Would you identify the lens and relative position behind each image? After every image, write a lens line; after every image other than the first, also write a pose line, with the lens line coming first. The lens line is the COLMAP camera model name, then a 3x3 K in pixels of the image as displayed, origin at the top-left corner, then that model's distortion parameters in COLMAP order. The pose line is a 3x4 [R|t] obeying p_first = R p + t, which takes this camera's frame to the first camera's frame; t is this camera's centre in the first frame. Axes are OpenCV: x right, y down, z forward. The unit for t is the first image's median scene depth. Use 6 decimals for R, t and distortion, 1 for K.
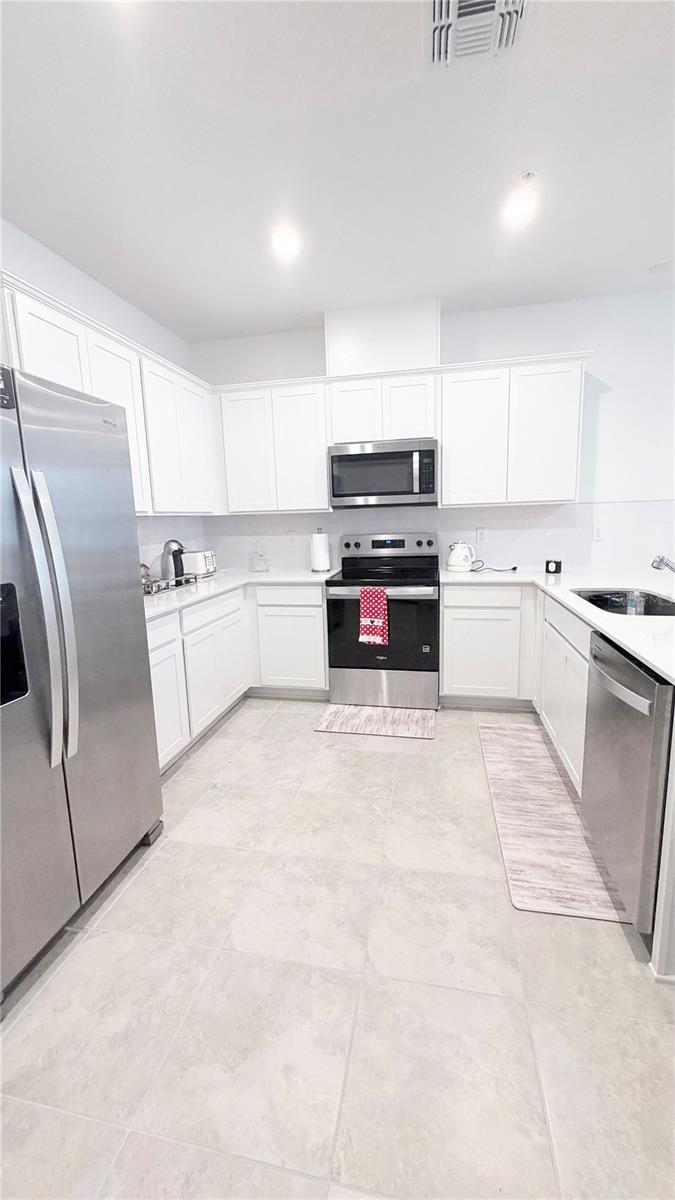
lens RADIAL K [[477.0, 0, 337.5], [0, 477.0, 600.0], [0, 0, 1]] dist [-0.001134, -0.000196]
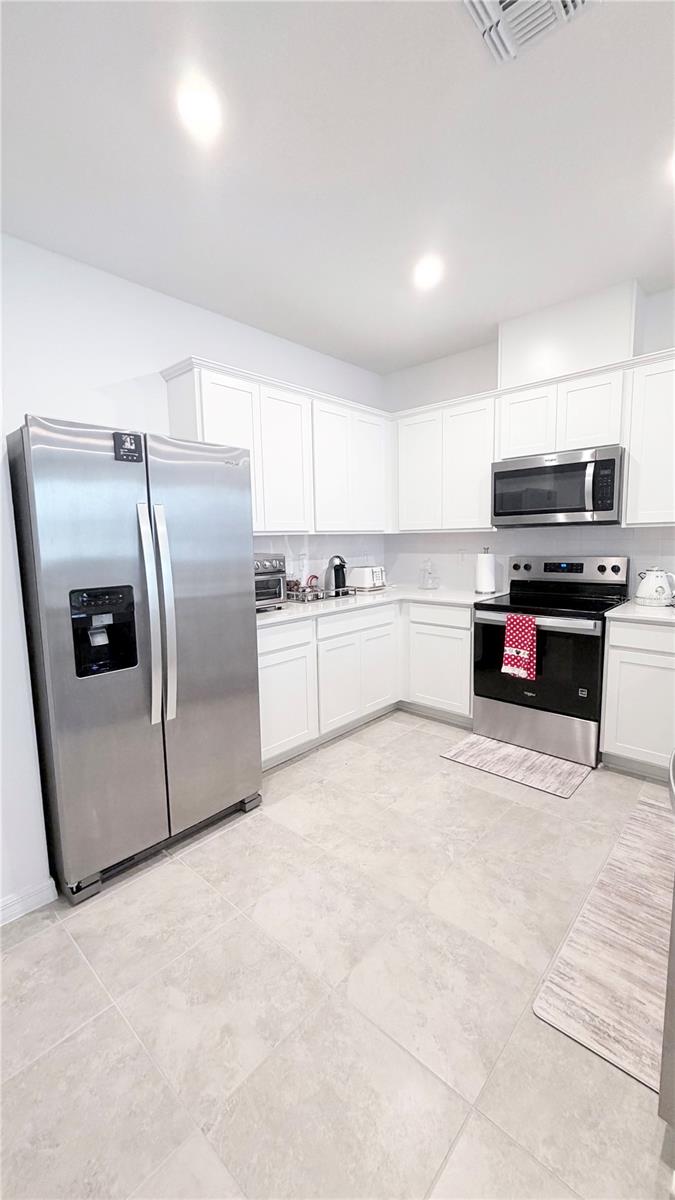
lens RADIAL K [[477.0, 0, 337.5], [0, 477.0, 600.0], [0, 0, 1]] dist [-0.001134, -0.000196]
pose [[0.860142, 0.079149, -0.503876, 0.229487], [-0.093785, 0.995586, -0.003709, -0.018264], [0.501358, 0.050446, 0.863768, 0.038712]]
